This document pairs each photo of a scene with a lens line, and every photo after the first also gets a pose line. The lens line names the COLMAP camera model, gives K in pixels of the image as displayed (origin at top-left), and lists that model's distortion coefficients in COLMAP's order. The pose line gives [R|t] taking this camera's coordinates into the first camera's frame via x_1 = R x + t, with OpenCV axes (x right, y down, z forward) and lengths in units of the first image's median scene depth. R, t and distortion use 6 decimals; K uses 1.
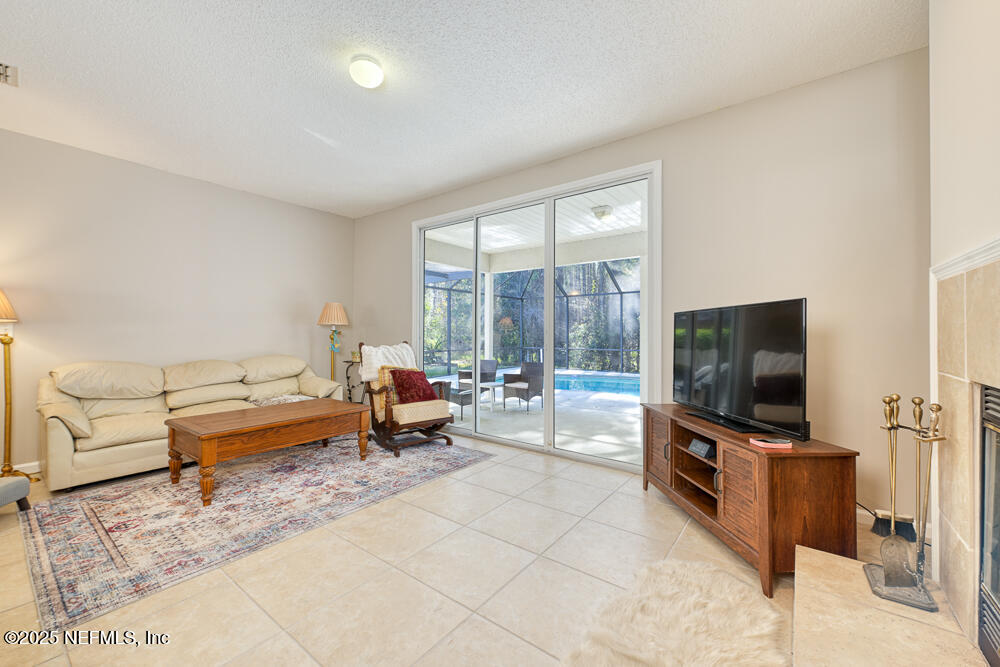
lens RADIAL K [[392.1, 0, 486.0], [0, 392.1, 331.5], [0, 0, 1]] dist [0.001340, -0.000408]
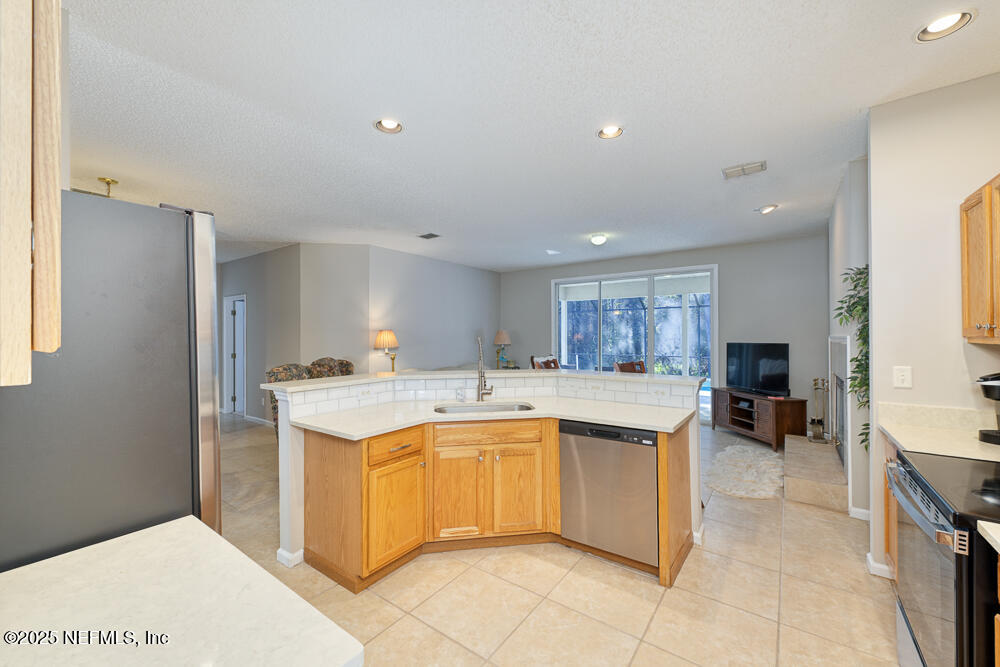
lens RADIAL K [[392.1, 0, 496.0], [0, 392.1, 335.8], [0, 0, 1]] dist [0.001340, -0.000408]
pose [[0.999436, -0.001968, 0.033508, -0.949673], [0.001903, 0.999996, 0.001997, -0.109107], [-0.033512, -0.001932, 0.999436, -1.201996]]
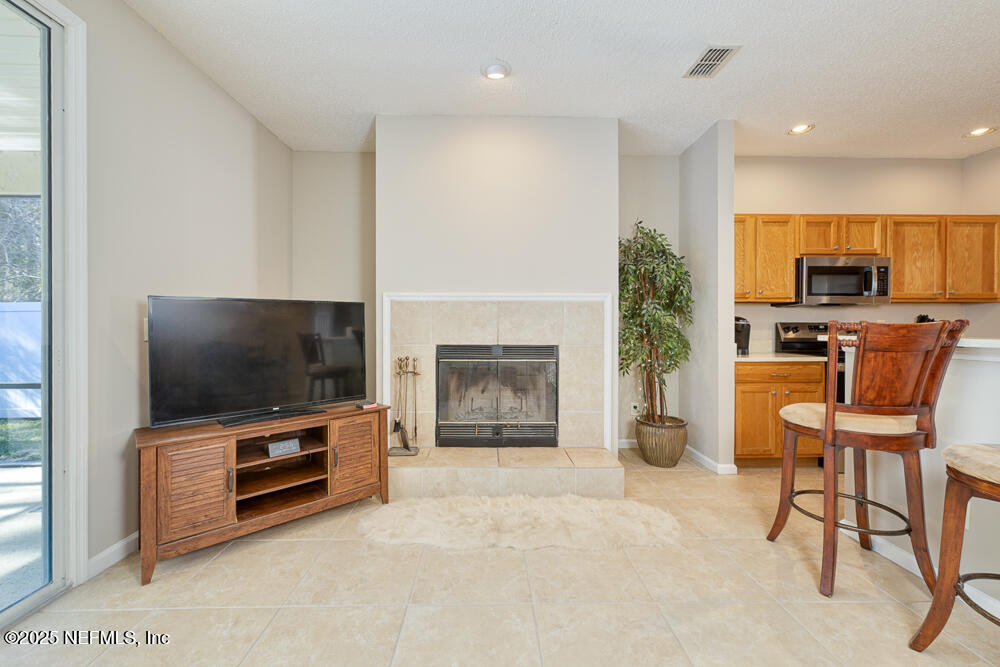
lens RADIAL K [[392.1, 0, 493.4], [0, 392.1, 331.5], [0, 0, 1]] dist [0.001340, -0.000408]
pose [[-0.617829, -0.012529, 0.786212, -0.503896], [-0.002623, 0.999900, 0.013873, -0.000286], [-0.786308, 0.006509, -0.617801, 1.124235]]
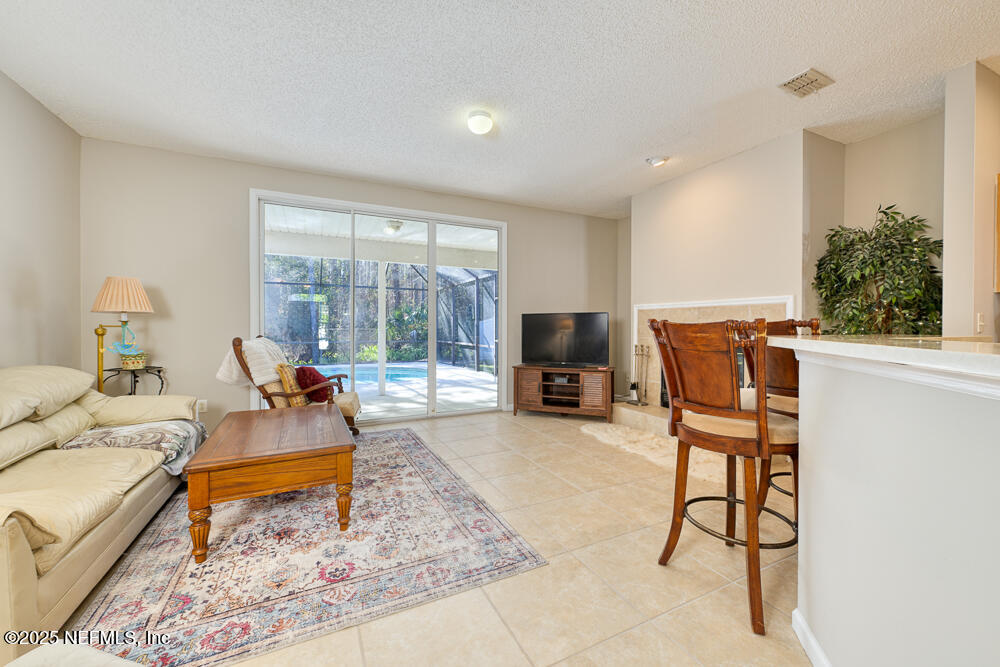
lens RADIAL K [[392.1, 0, 501.3], [0, 392.1, 335.6], [0, 0, 1]] dist [0.001340, -0.000408]
pose [[0.440868, -0.022639, 0.897287, -1.408809], [-0.004339, 0.999616, 0.027353, 0.000688], [-0.897562, -0.015953, 0.440600, 0.352963]]
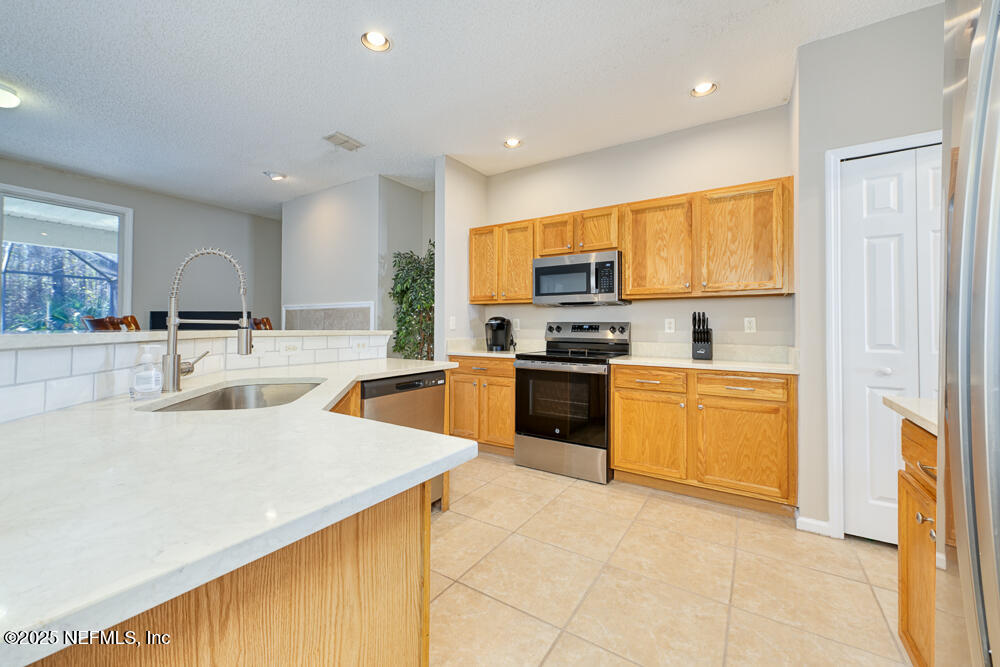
lens RADIAL K [[392.1, 0, 500.6], [0, 392.1, 327.4], [0, 0, 1]] dist [0.001340, -0.000408]
pose [[-0.085828, 0.002169, 0.996308, -1.526137], [-0.009123, 0.999954, -0.002963, 0.009878], [-0.996268, -0.009344, -0.085804, -0.365268]]
